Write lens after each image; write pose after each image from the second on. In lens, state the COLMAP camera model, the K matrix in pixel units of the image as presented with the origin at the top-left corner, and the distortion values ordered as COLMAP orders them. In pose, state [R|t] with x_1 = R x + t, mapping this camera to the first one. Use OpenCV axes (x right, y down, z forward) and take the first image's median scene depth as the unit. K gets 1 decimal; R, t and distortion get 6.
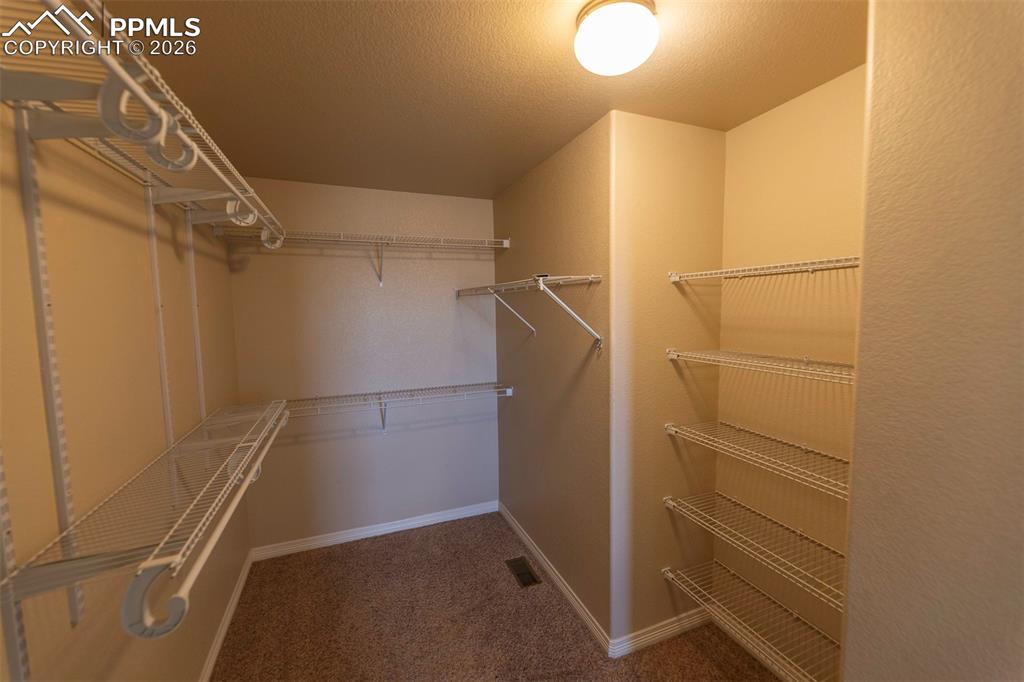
lens RADIAL K [[410.7, 0, 512.4], [0, 410.7, 340.1], [0, 0, 1]] dist [-0.002598, 0.000177]
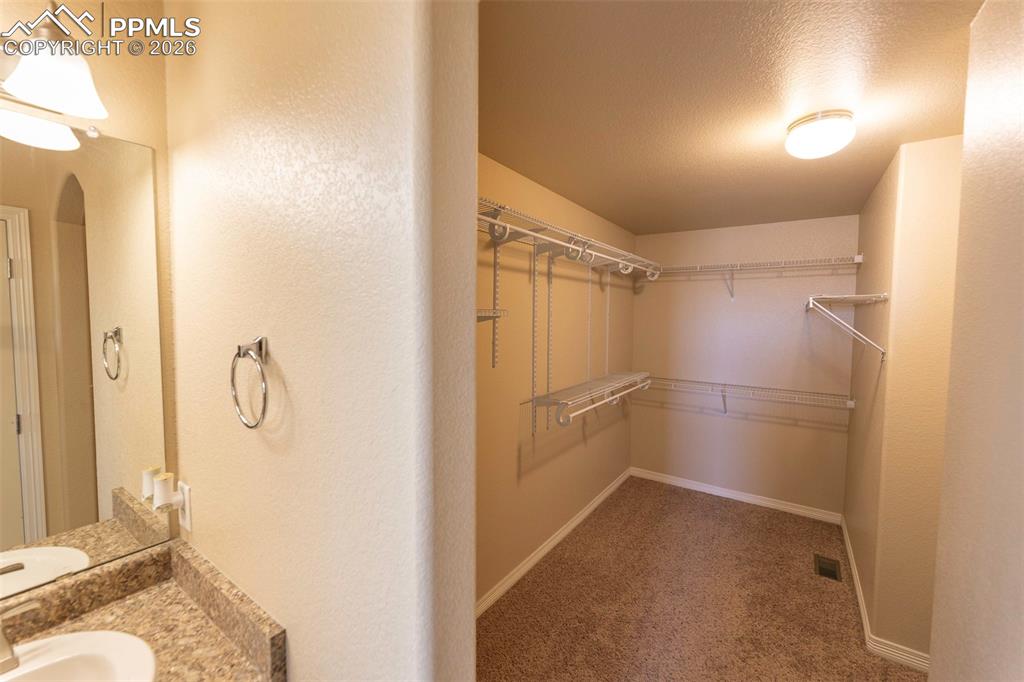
lens RADIAL K [[410.7, 0, 520.4], [0, 410.7, 334.7], [0, 0, 1]] dist [-0.002598, 0.000177]
pose [[0.564091, 0.056615, -0.823769, 0.424296], [-0.088154, 0.996074, 0.008091, 0.023673], [0.820993, 0.068055, 0.566867, -0.303652]]
